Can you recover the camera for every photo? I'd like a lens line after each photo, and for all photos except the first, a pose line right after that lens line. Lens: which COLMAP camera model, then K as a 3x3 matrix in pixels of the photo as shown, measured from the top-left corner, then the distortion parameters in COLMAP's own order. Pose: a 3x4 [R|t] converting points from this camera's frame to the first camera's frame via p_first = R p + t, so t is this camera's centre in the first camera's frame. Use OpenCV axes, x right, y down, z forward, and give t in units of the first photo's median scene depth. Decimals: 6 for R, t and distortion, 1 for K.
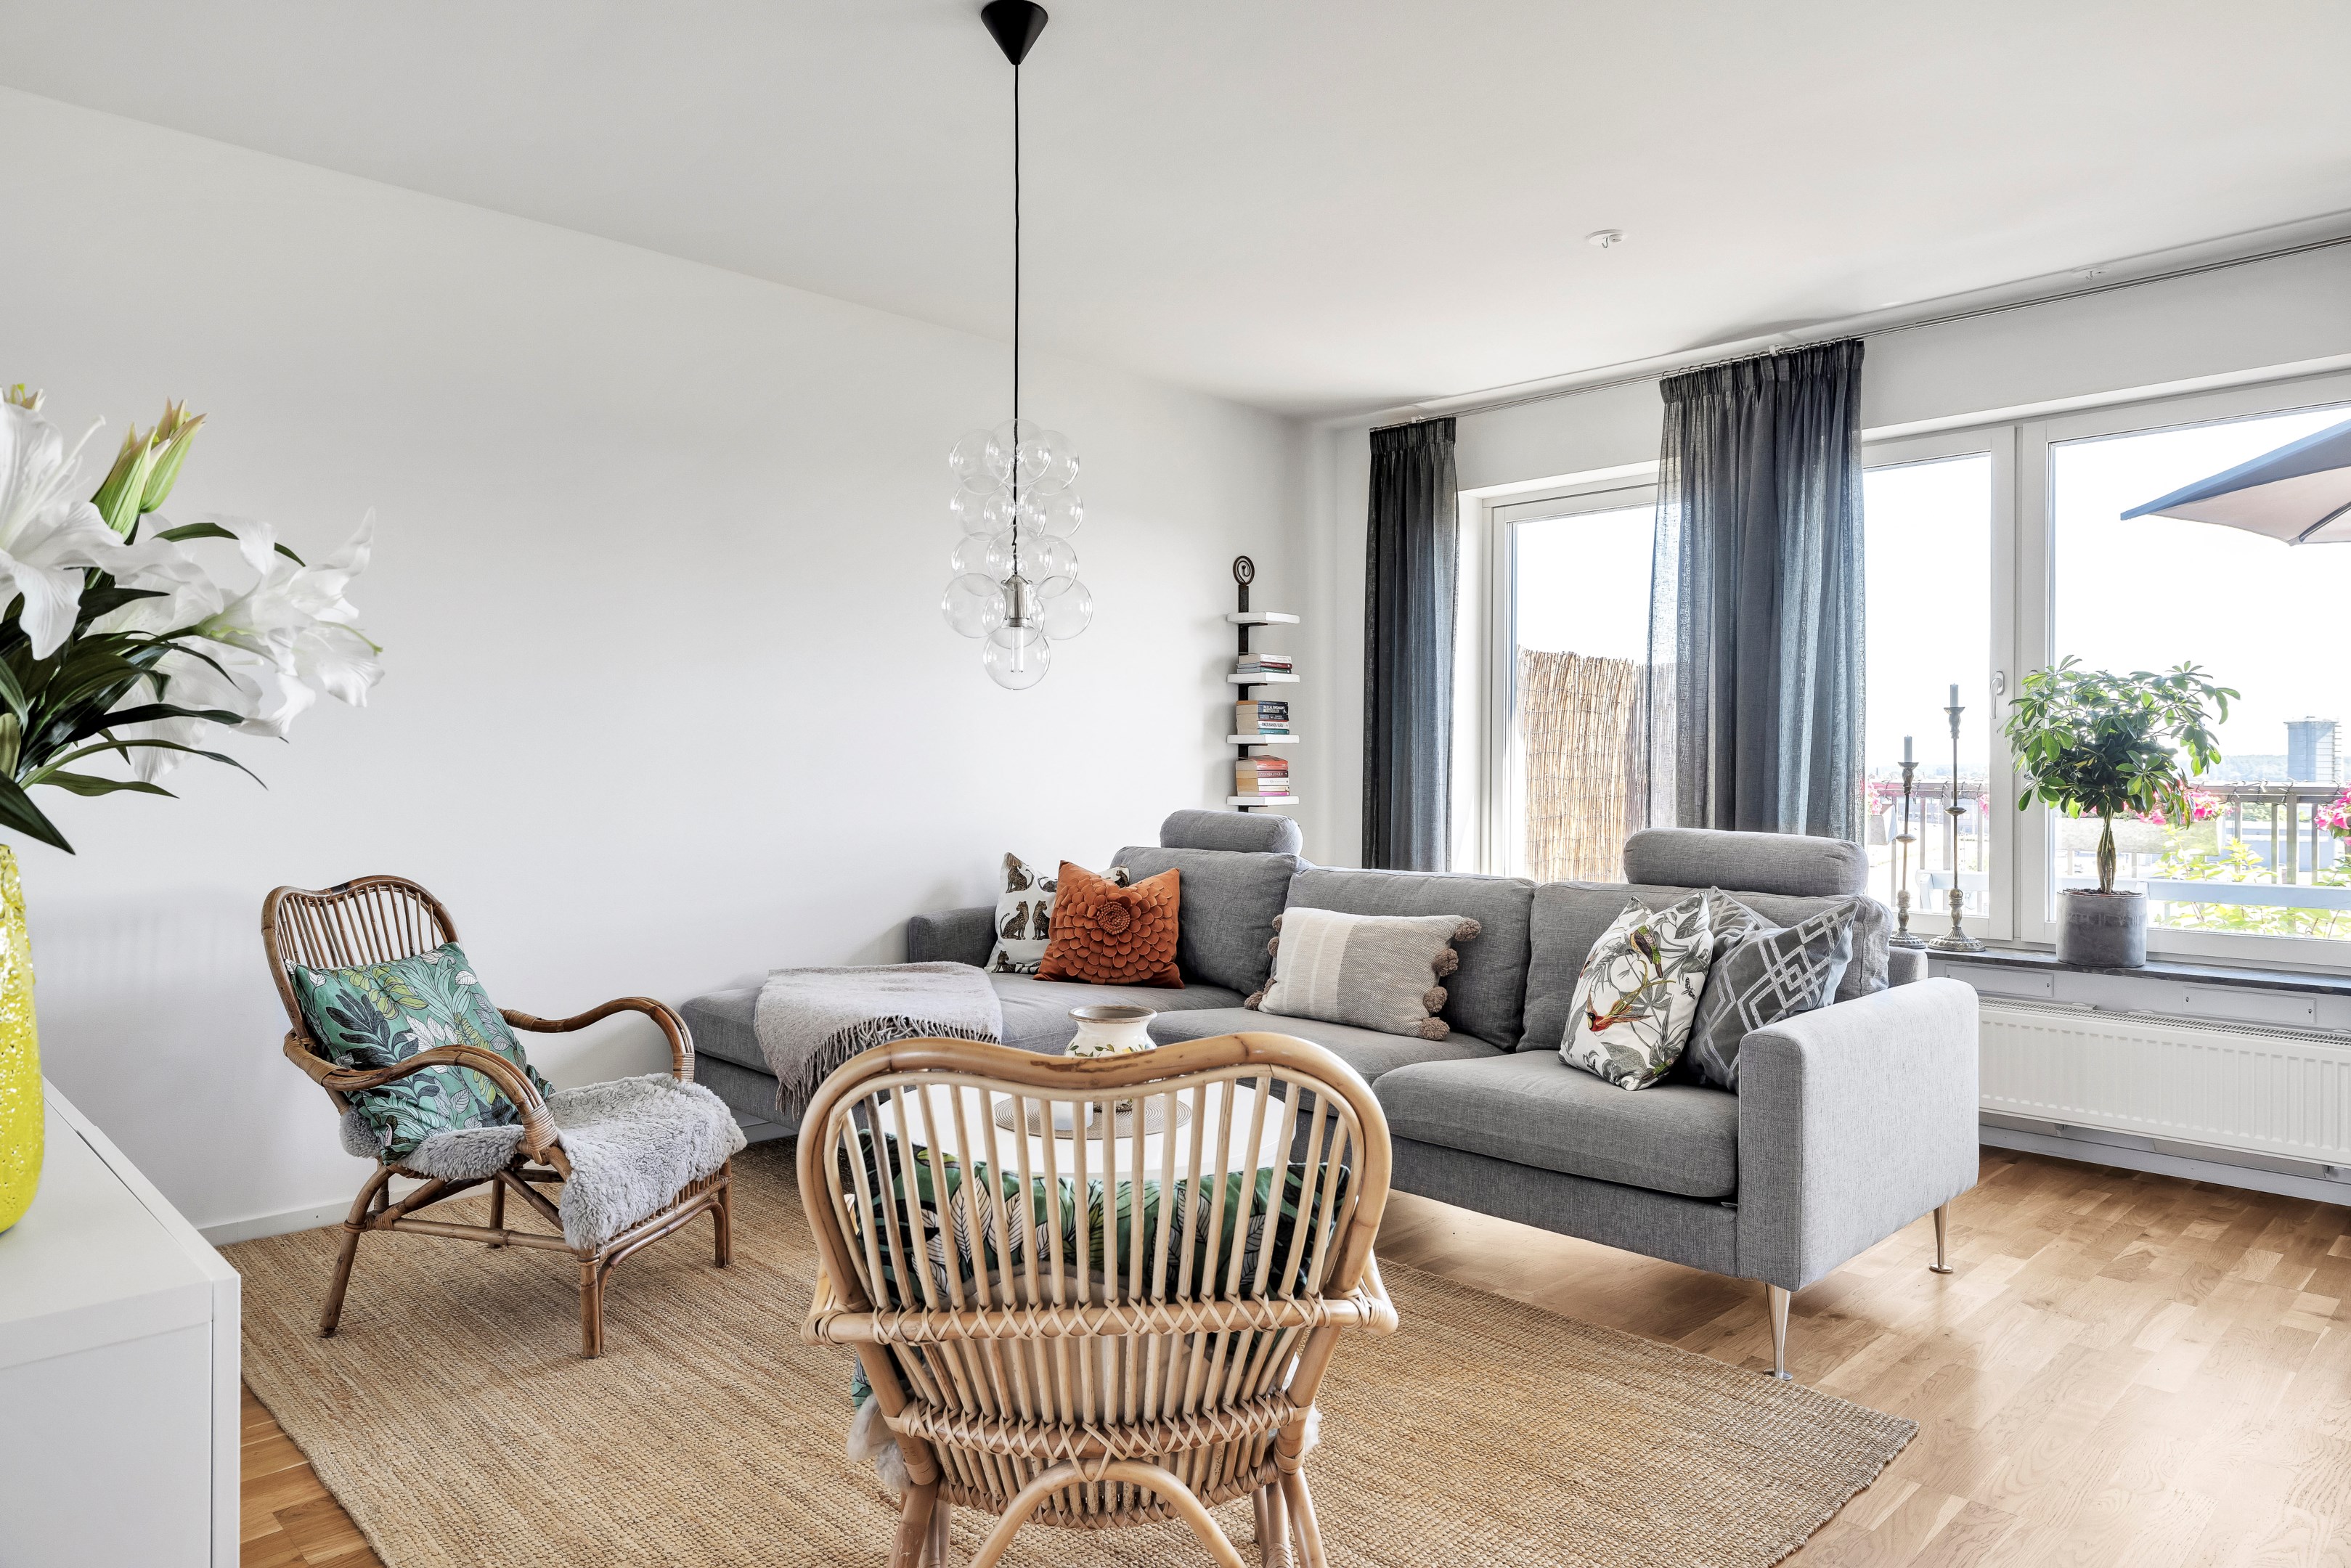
lens RADIAL K [[1465.9, 0, 1168.3], [0, 1465.9, 765.7], [0, 0, 1]] dist [-0.002661, -0.001290]
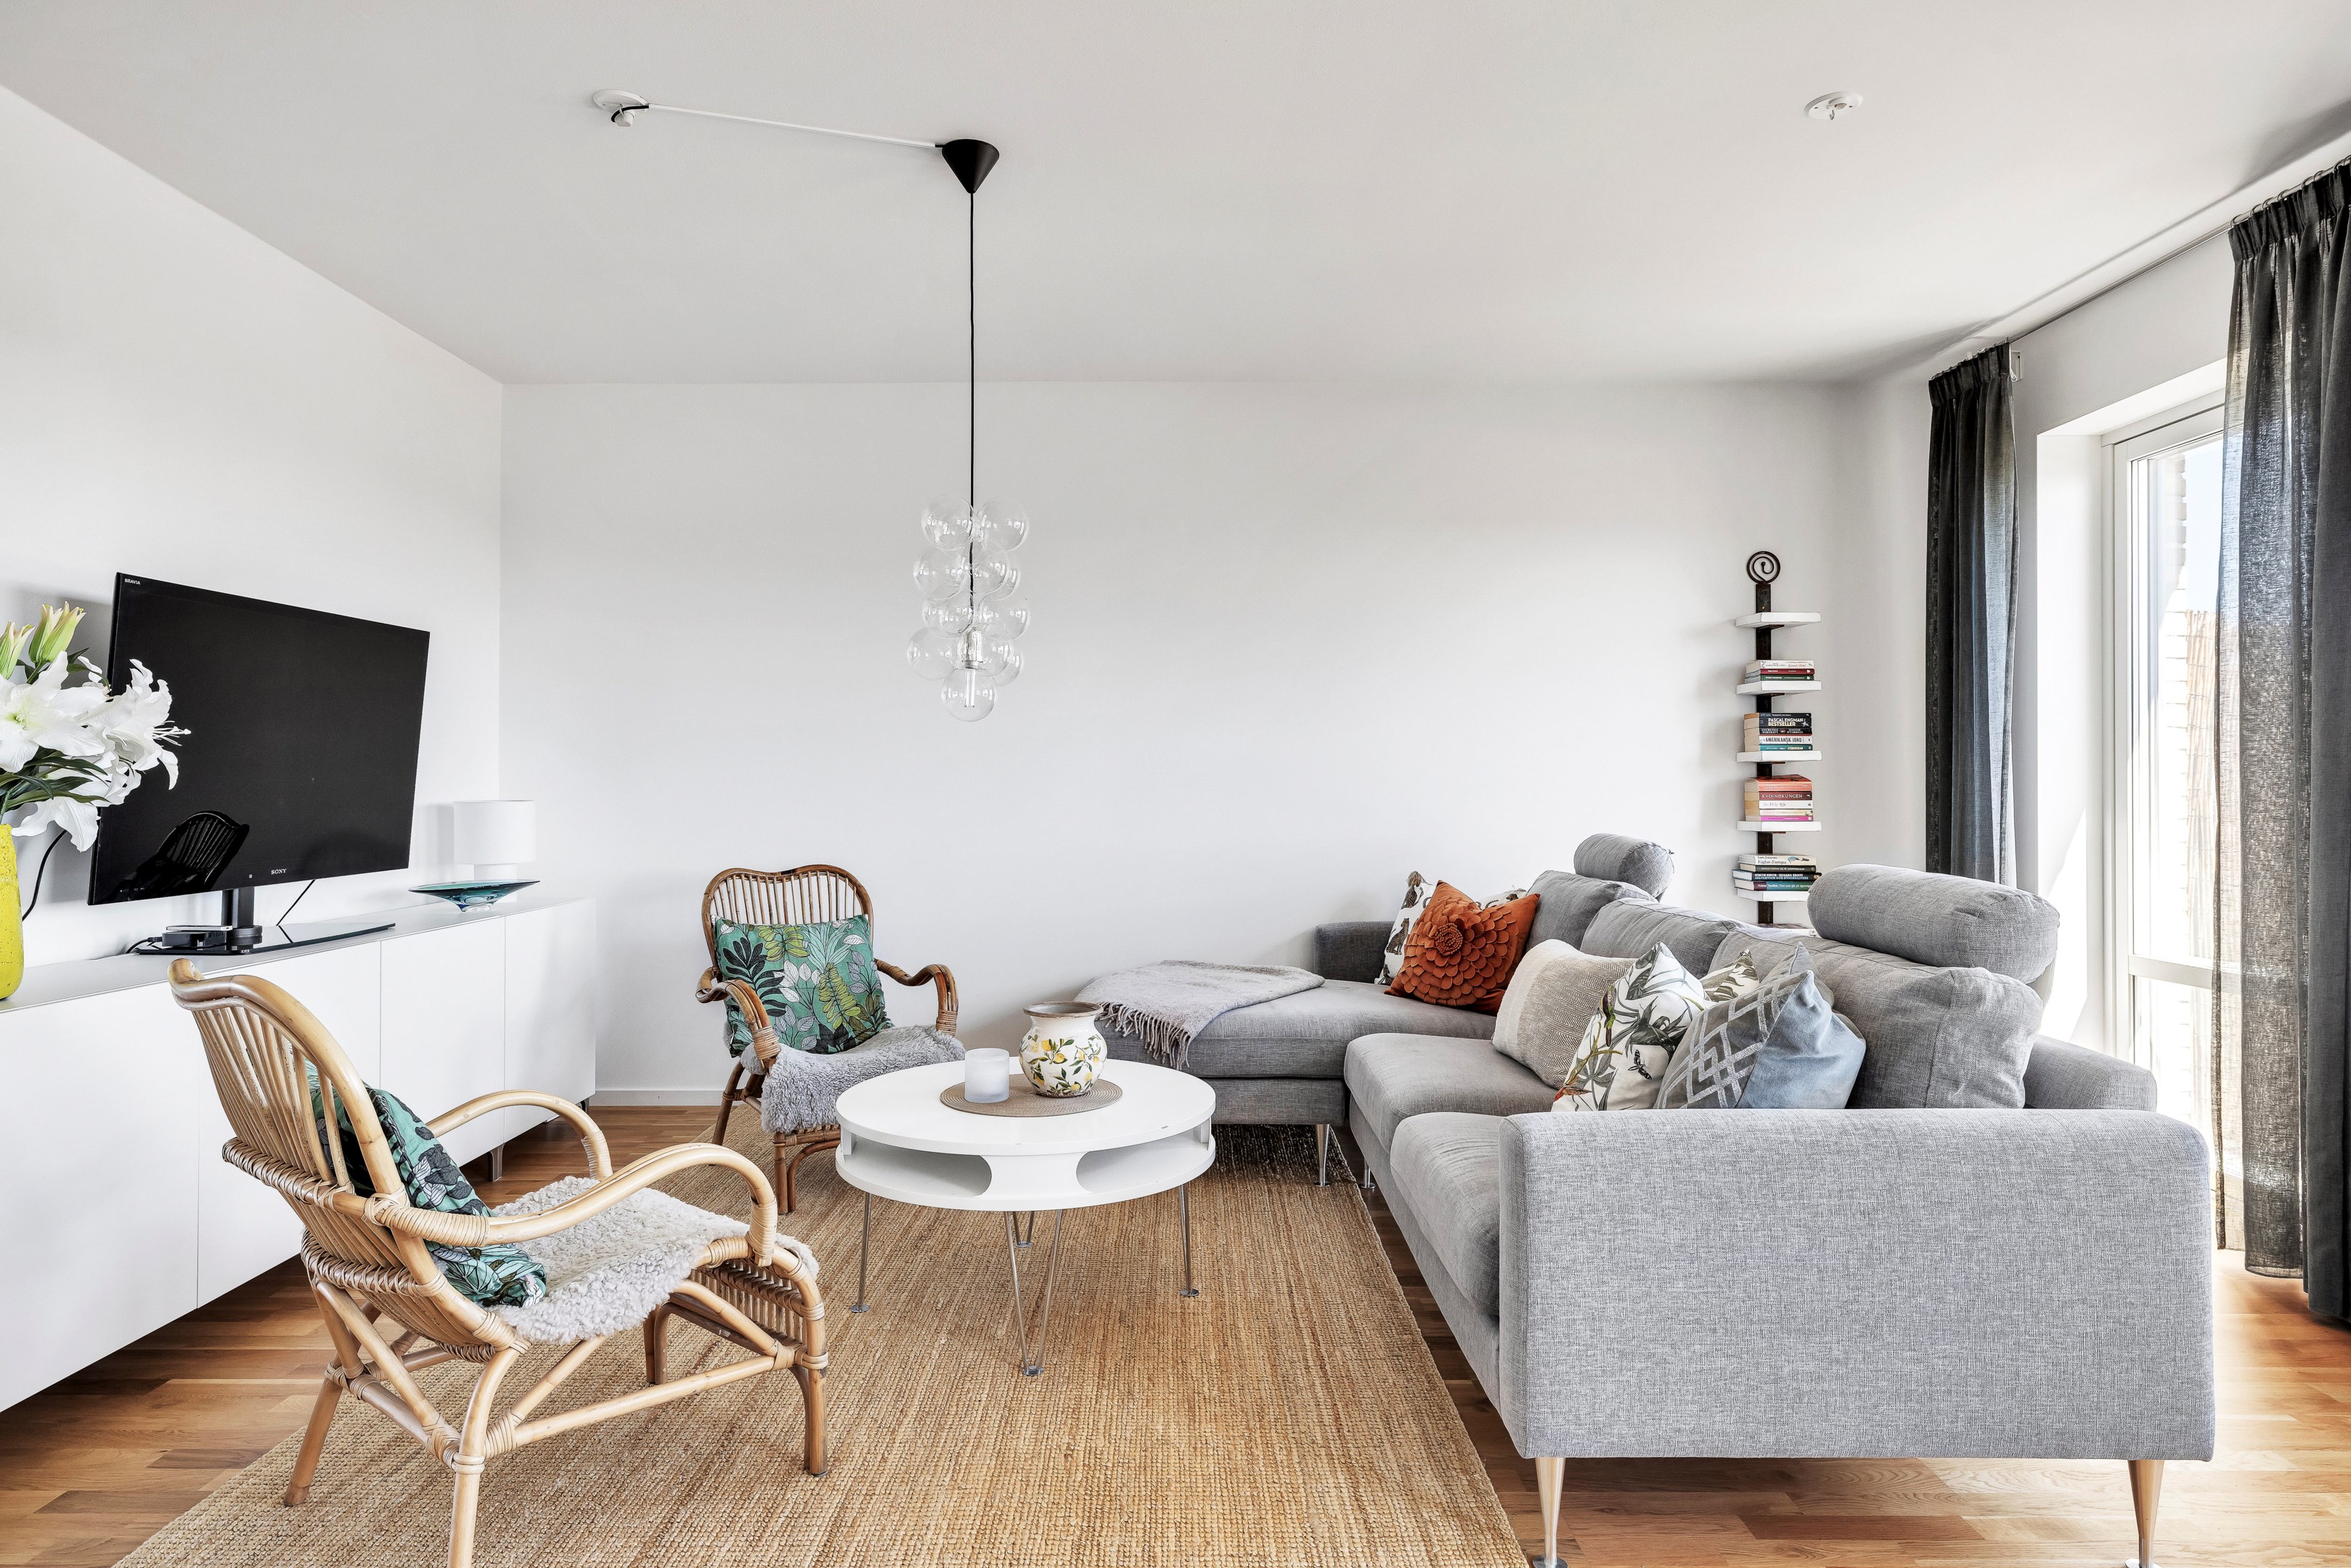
lens RADIAL K [[1342.7, 0, 1164.5], [0, 1342.7, 776.5], [0, 0, 1]] dist [0.002418, 0.000558]
pose [[0.713525, -0.011116, -0.700542, 0.513091], [0.003083, 0.999914, -0.012726, 0.004383], [0.700623, 0.006921, 0.713498, 0.230276]]
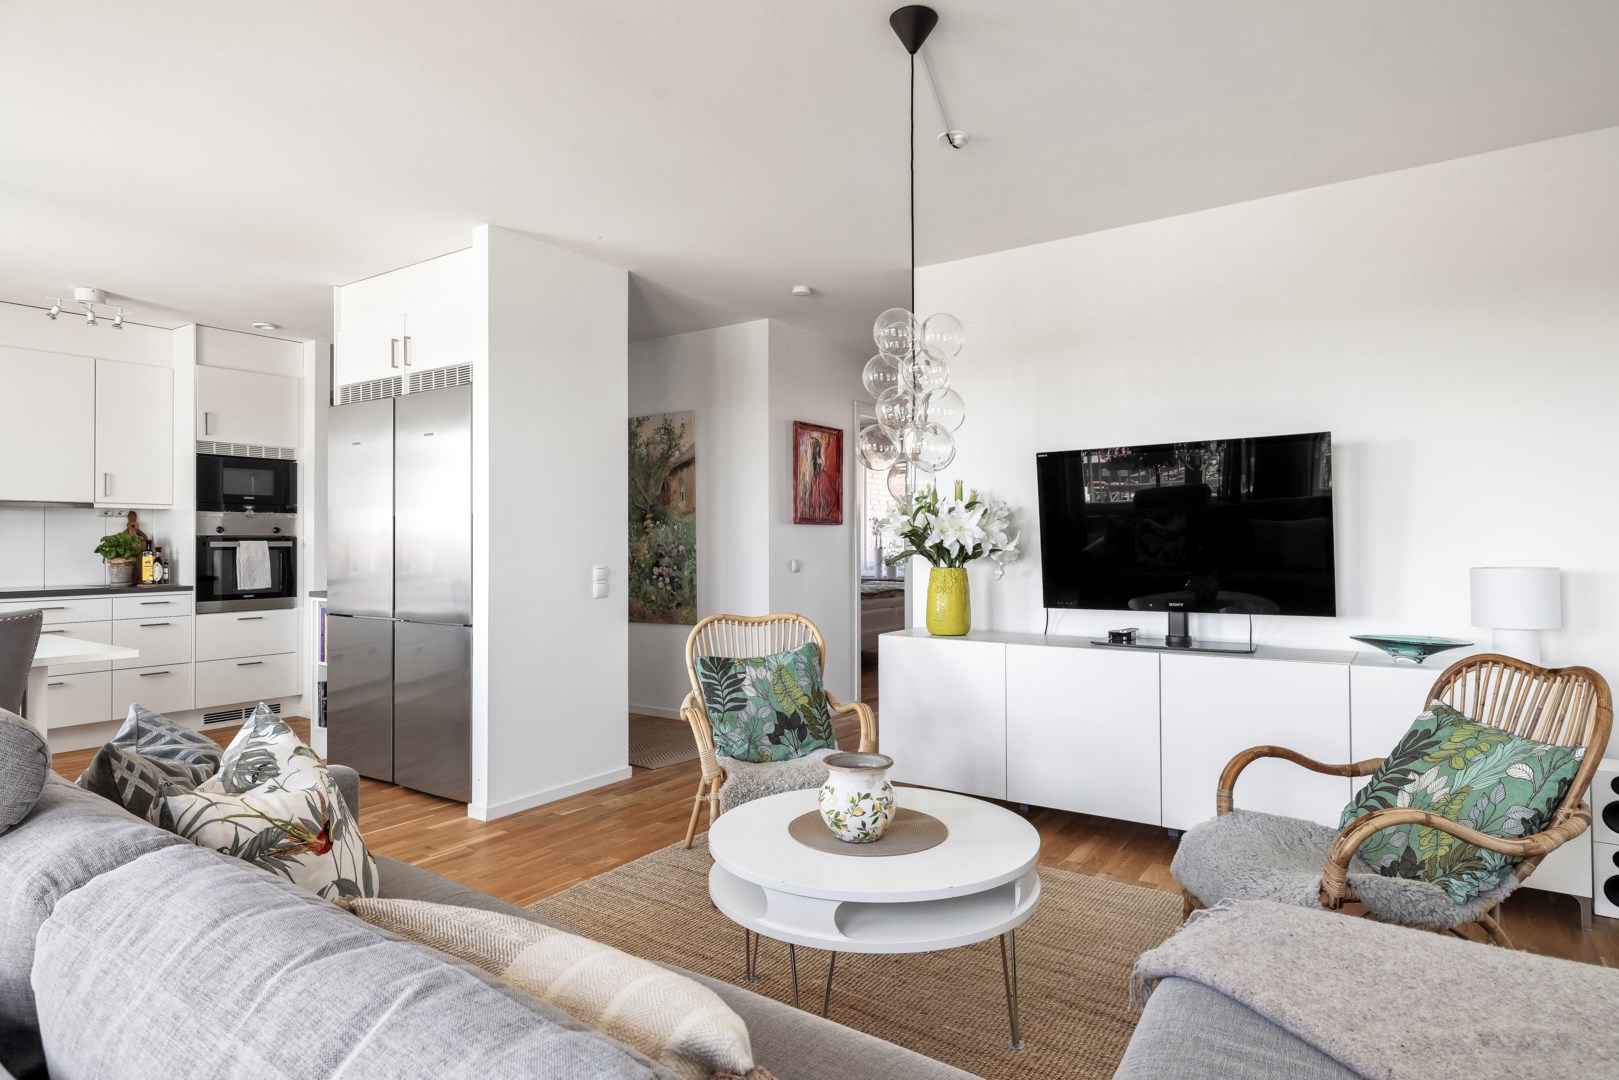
lens RADIAL K [[898.3, 0, 809.5], [0, 898.3, 540.0], [0, 0, 1]] dist [-0.000985, -0.000559]
pose [[-0.980542, -0.001696, -0.196301, 0.105493], [-0.001149, 0.999995, -0.002900, -0.011334], [0.196305, -0.002618, -0.980539, 1.218588]]
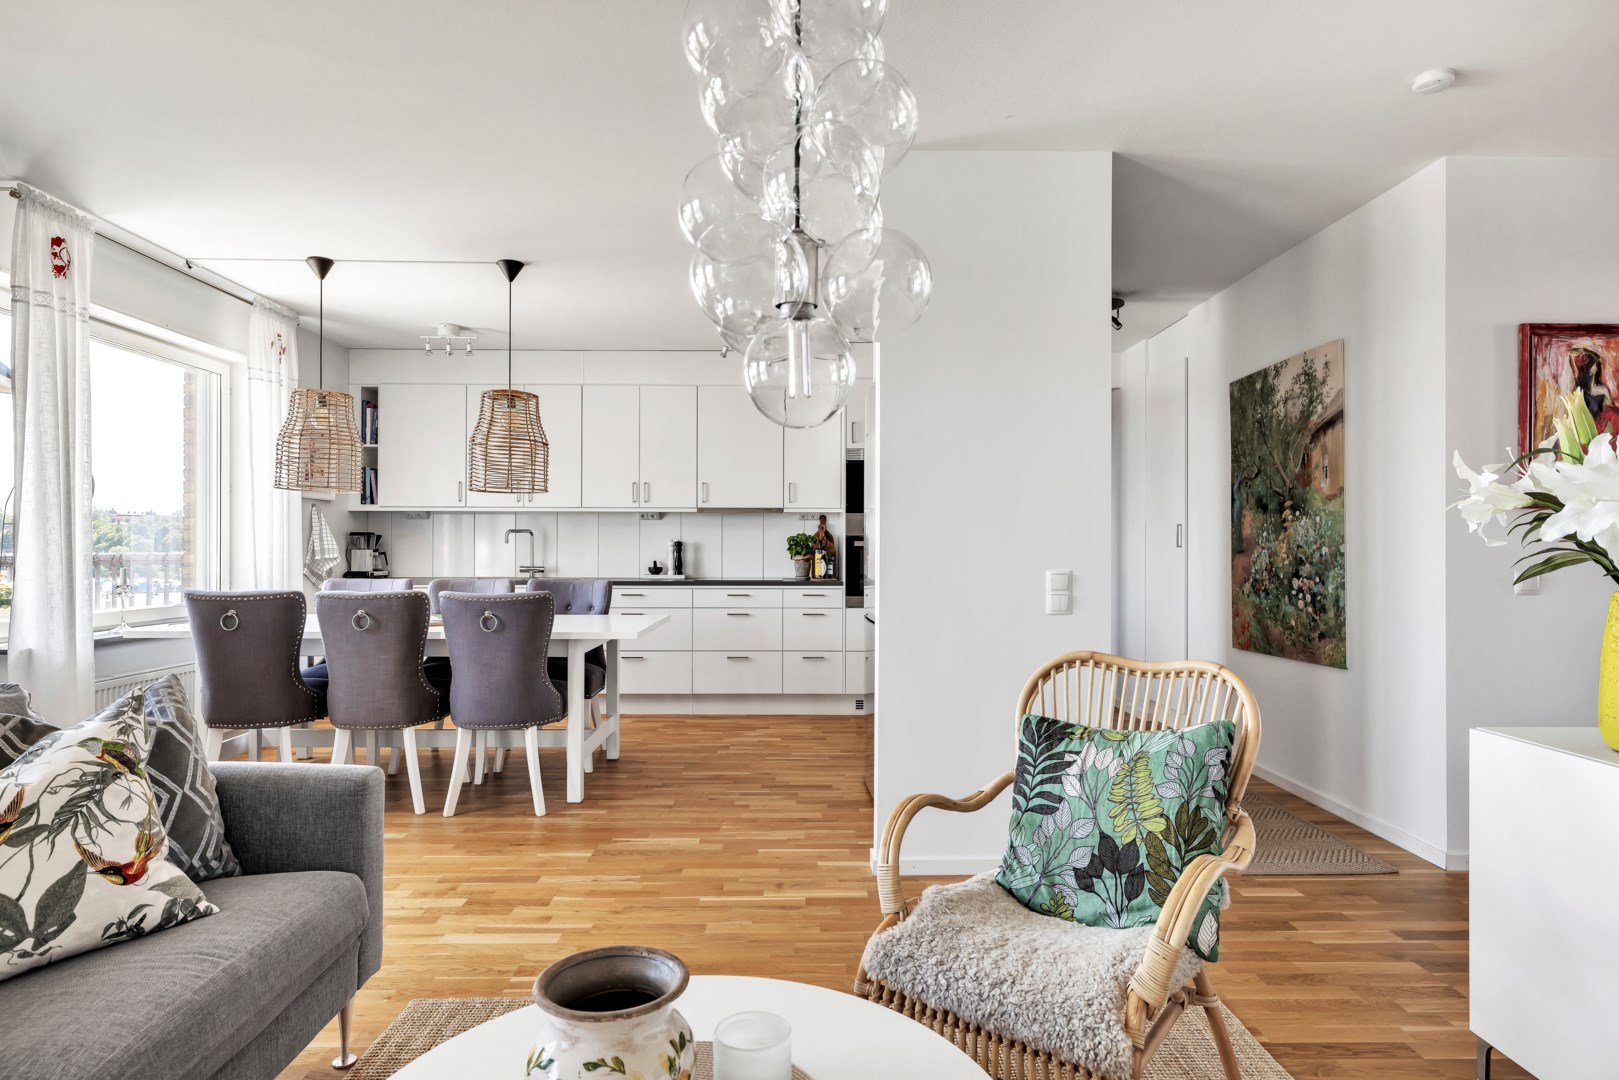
lens RADIAL K [[913.9, 0, 804.0], [0, 913.9, 543.5], [0, 0, 1]] dist [-0.001471, -0.000822]
pose [[-0.725028, -0.003352, 0.688711, -0.240250], [-0.007305, 0.999969, -0.002823, -0.002955], [-0.688681, -0.007078, -0.725030, 0.851823]]
